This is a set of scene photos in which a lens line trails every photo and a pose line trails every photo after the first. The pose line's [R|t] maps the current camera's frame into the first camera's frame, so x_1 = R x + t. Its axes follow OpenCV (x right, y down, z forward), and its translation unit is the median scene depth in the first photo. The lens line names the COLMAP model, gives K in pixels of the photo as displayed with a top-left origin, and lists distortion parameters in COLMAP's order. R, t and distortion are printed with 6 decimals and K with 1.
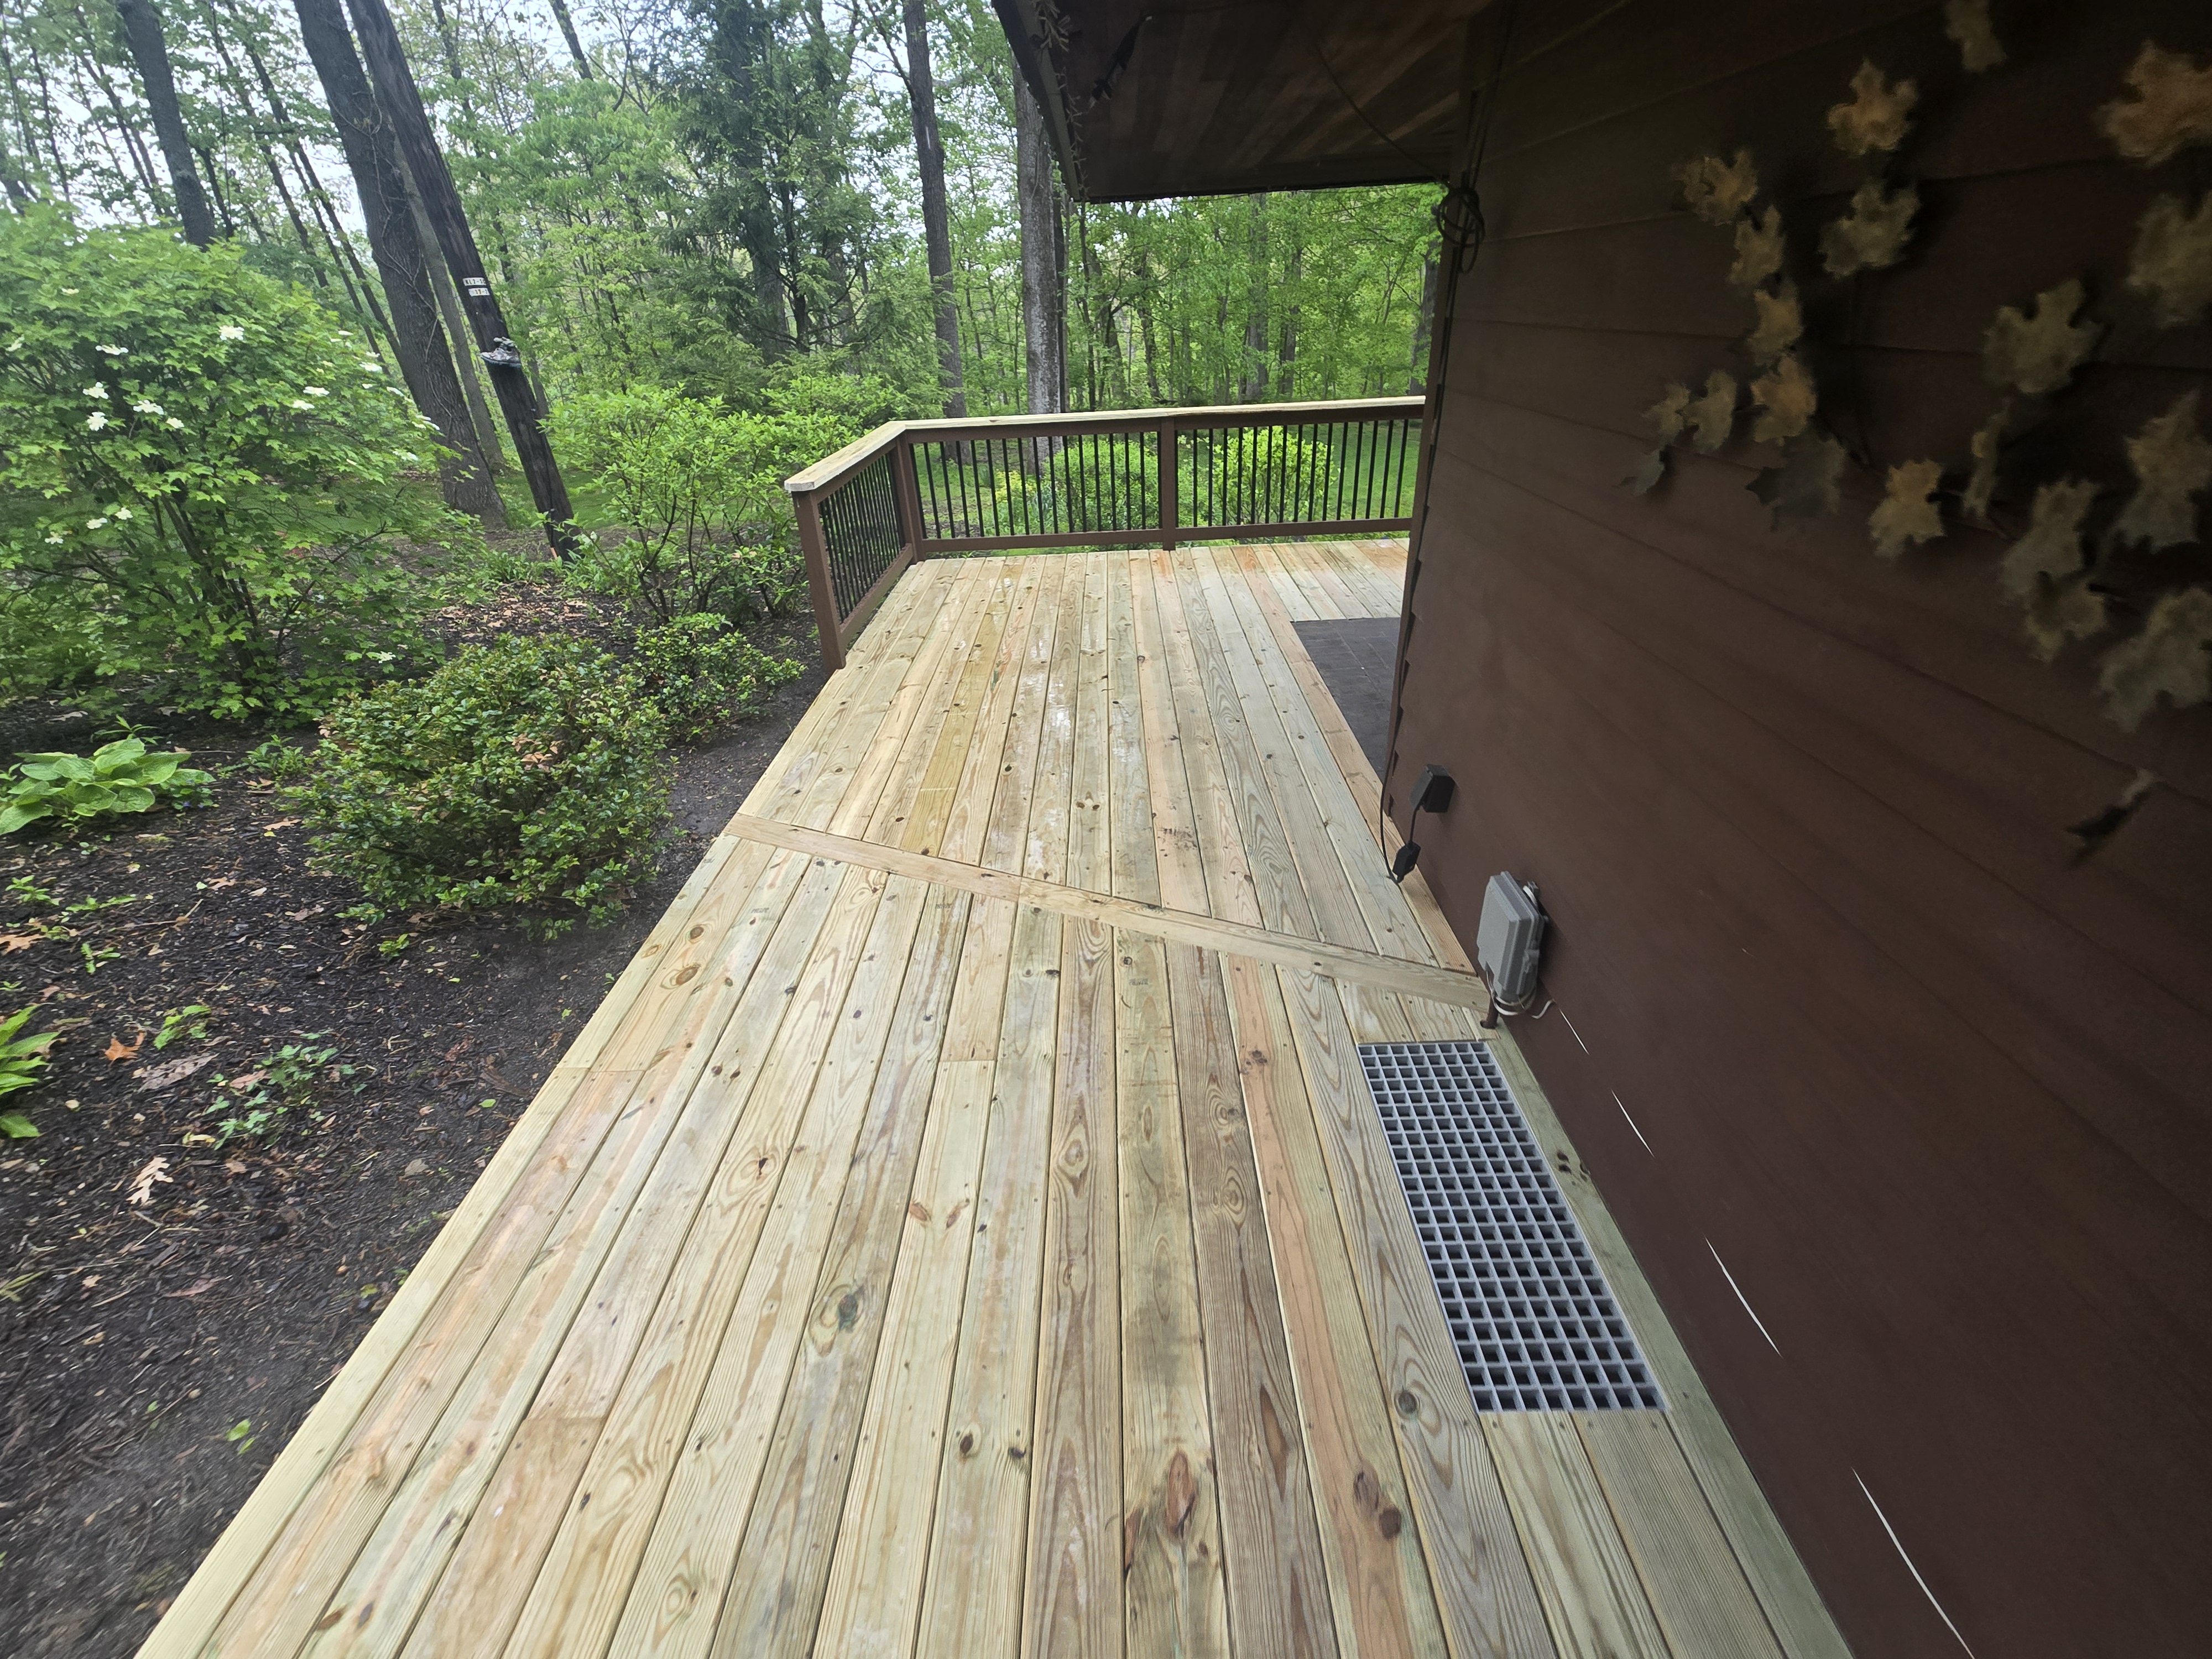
lens RADIAL K [[909.6, 0, 1101.4], [0, 909.6, 834.8], [0, 0, 1]] dist [0.000091, 0.000801]
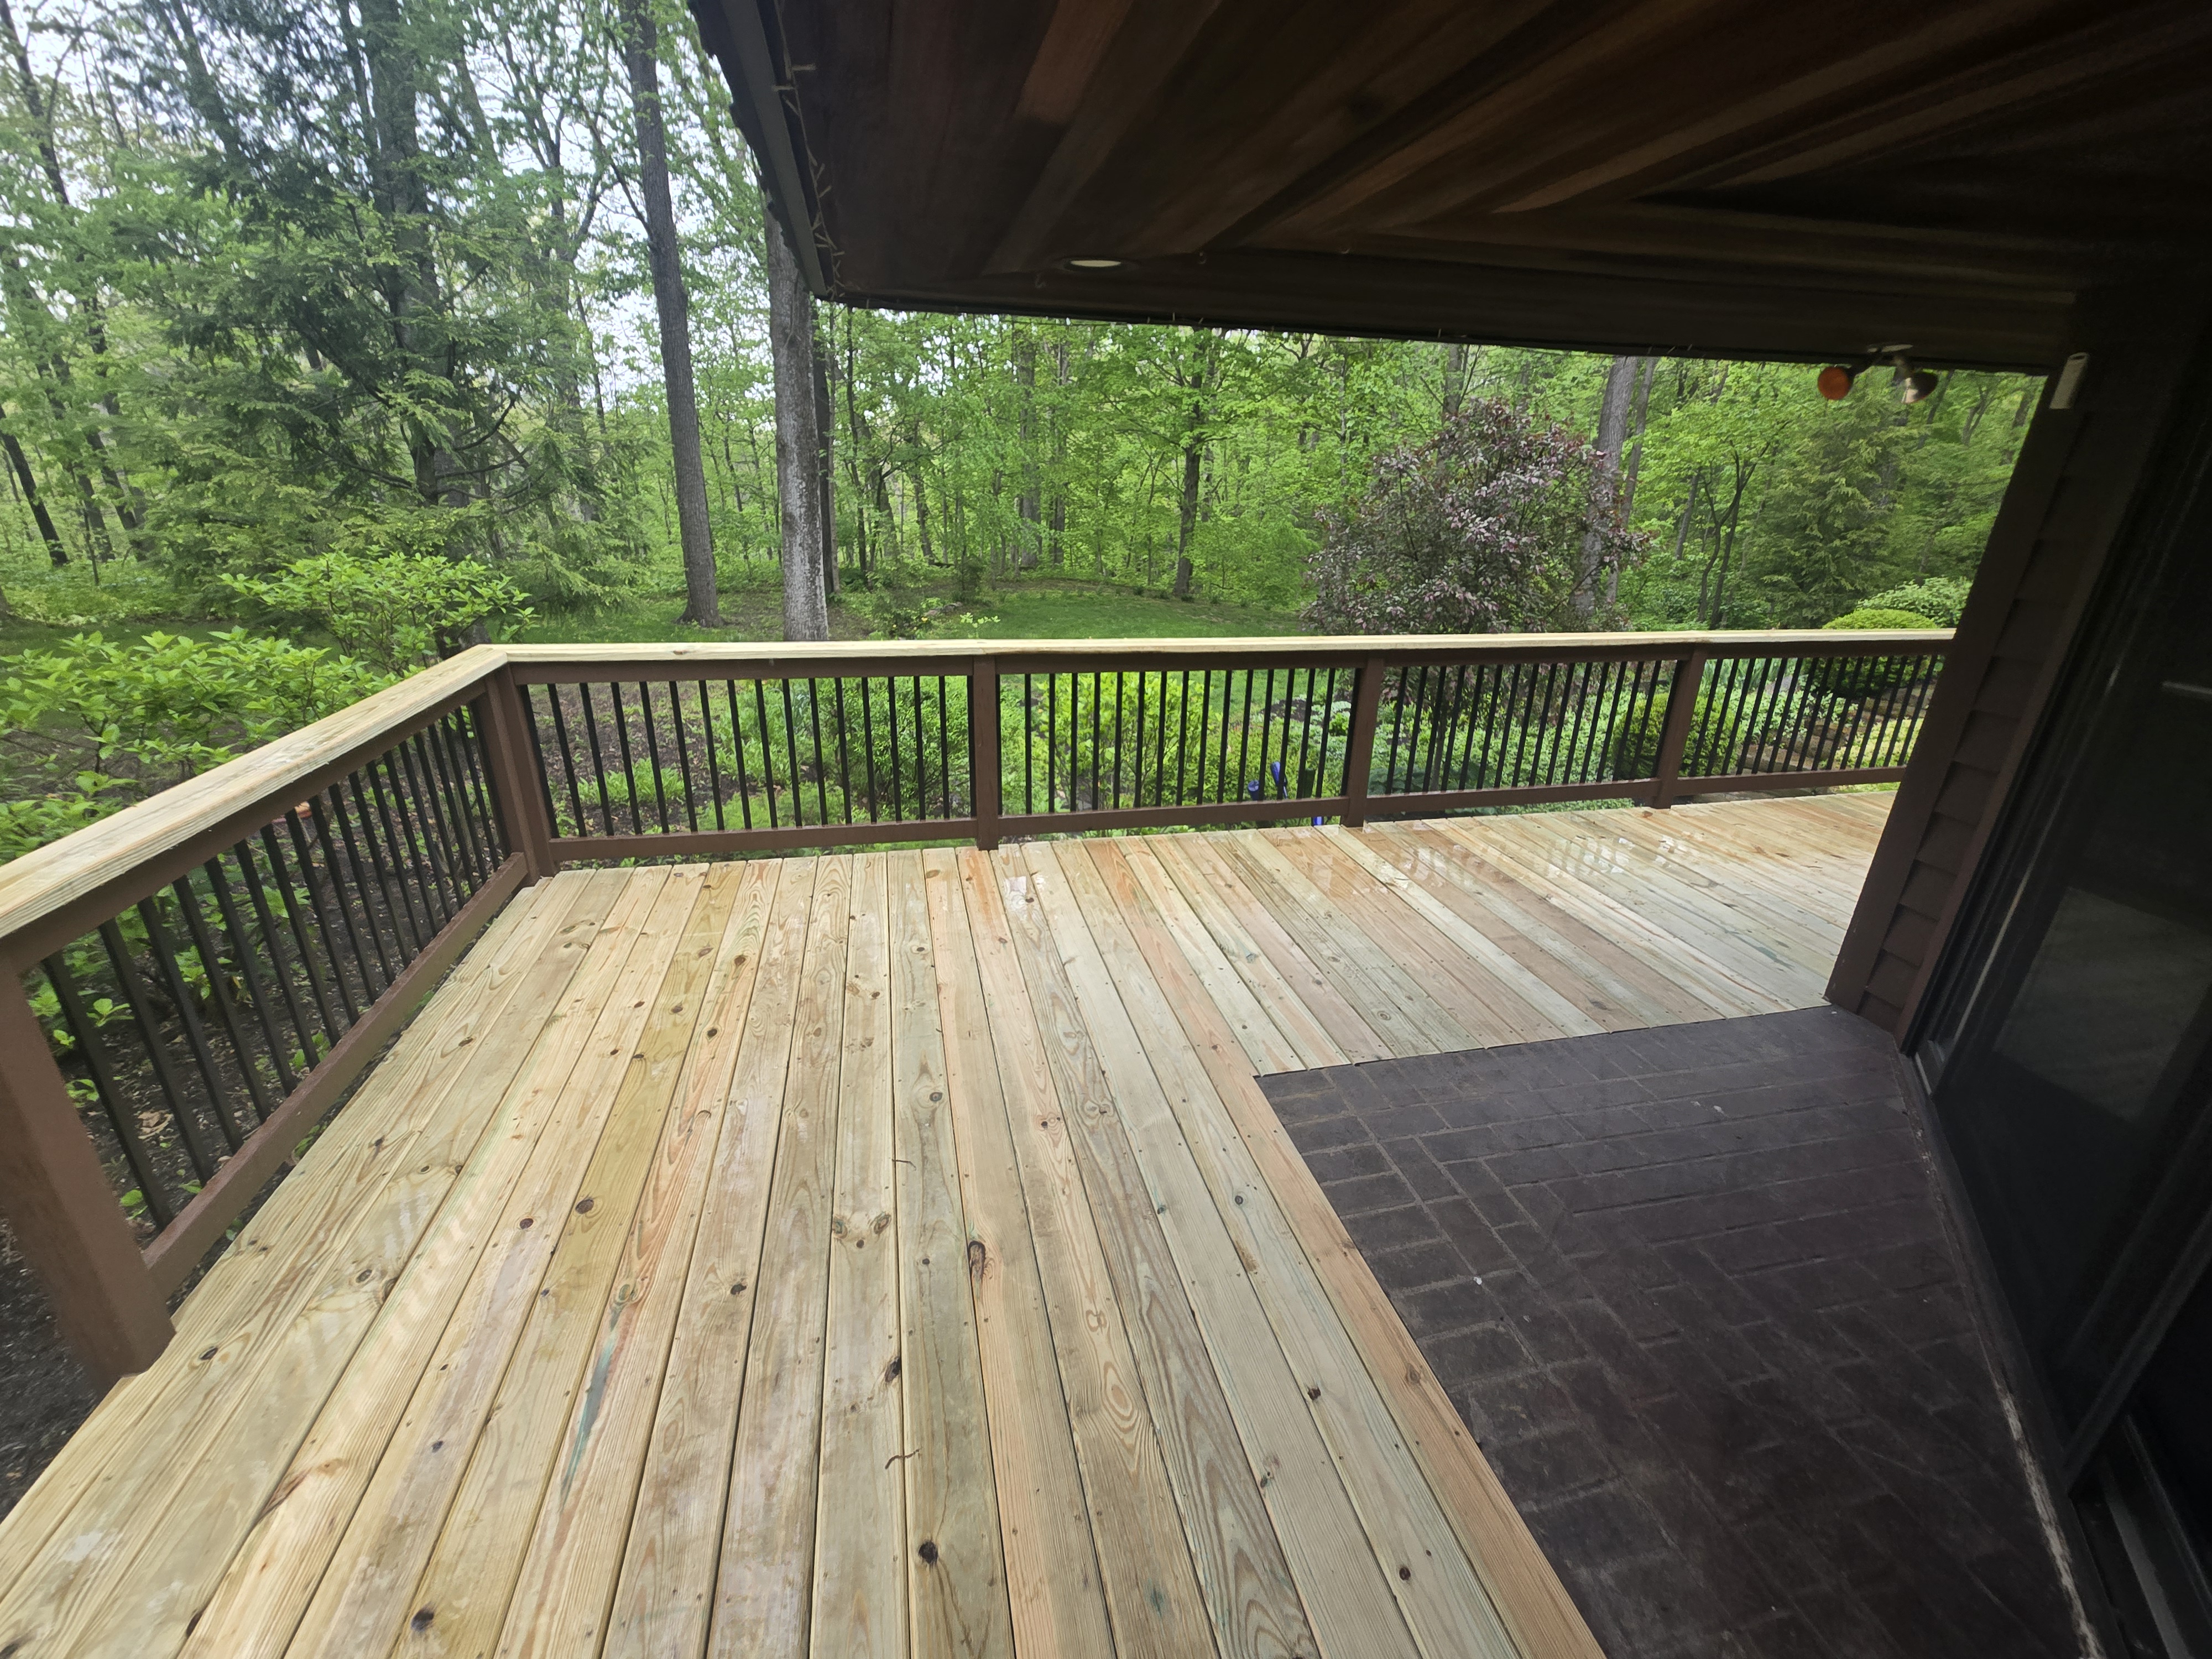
lens RADIAL K [[909.6, 0, 1105.2], [0, 909.6, 830.8], [0, 0, 1]] dist [0.000091, 0.000801]
pose [[0.970066, -0.017572, 0.242203, 0.000427], [0.054765, 0.987515, -0.147699, -0.094462], [-0.236584, 0.156542, 0.958917, 0.156159]]
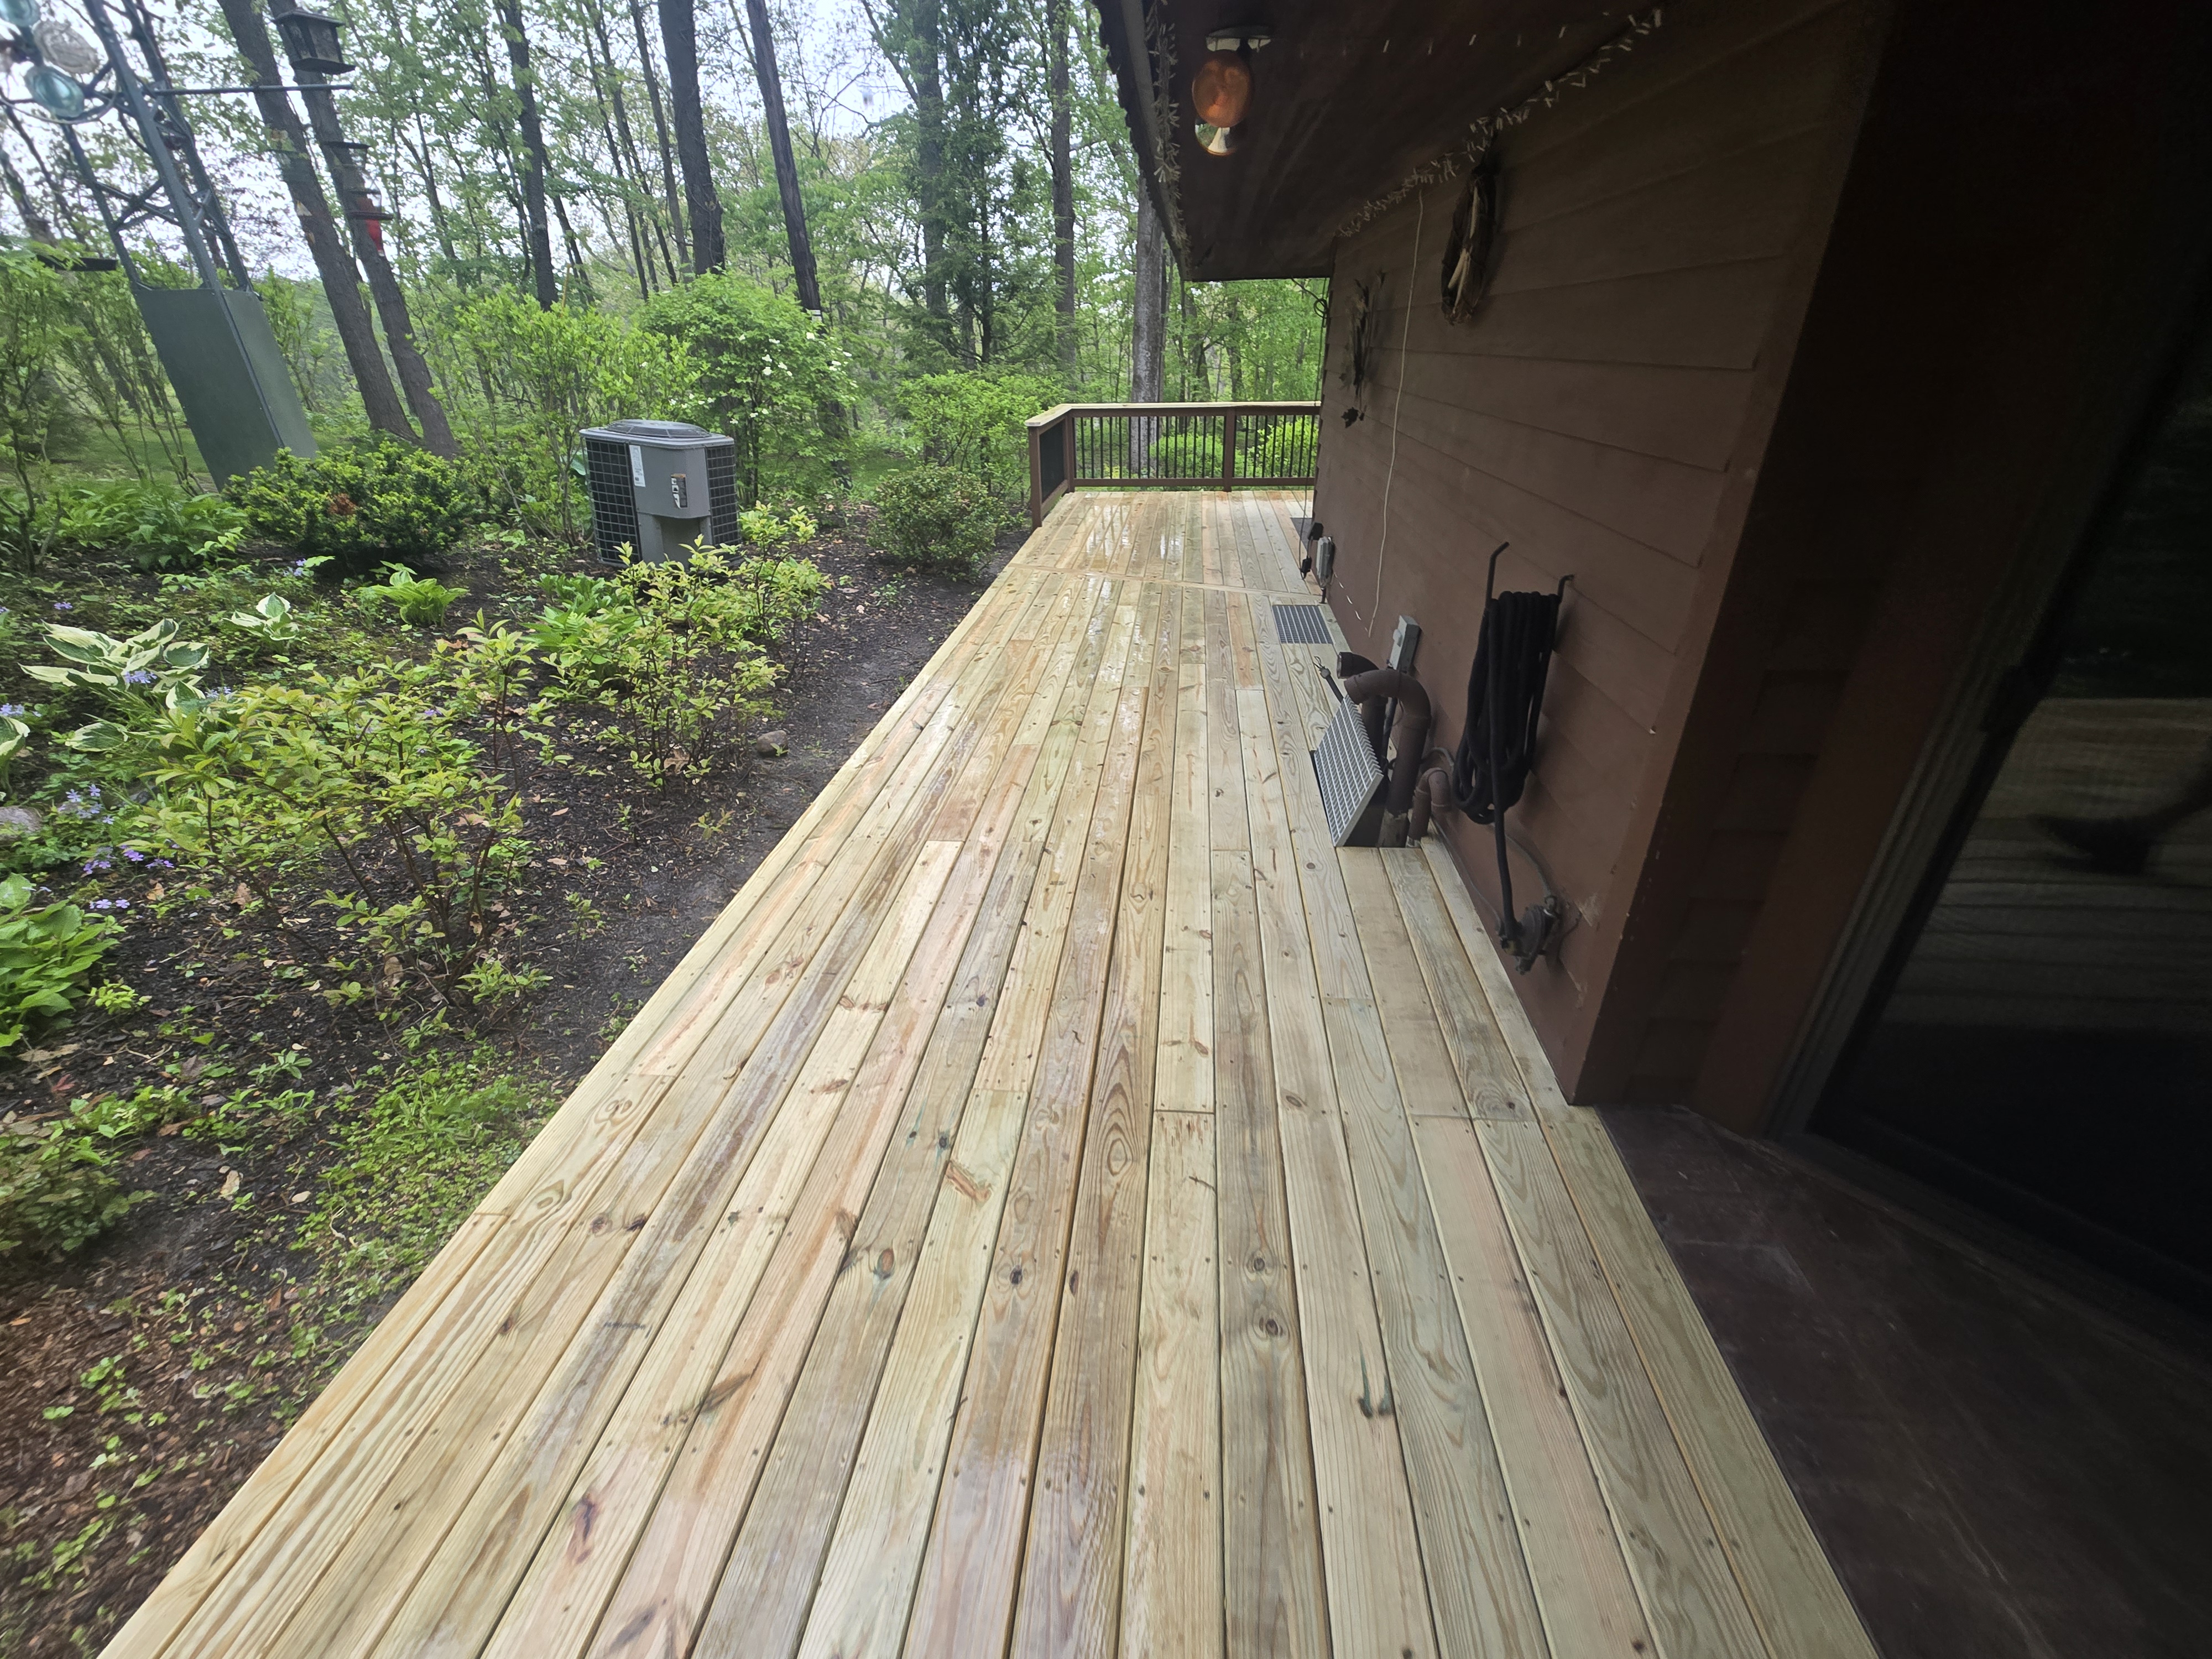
lens RADIAL K [[909.6, 0, 1104.3], [0, 909.6, 826.6], [0, 0, 1]] dist [0.000091, 0.000801]
pose [[0.995726, 0.066929, -0.063645, 0.000283], [-0.069327, 0.996935, -0.036251, 0.143775], [0.061024, 0.040508, 0.997314, -0.240386]]
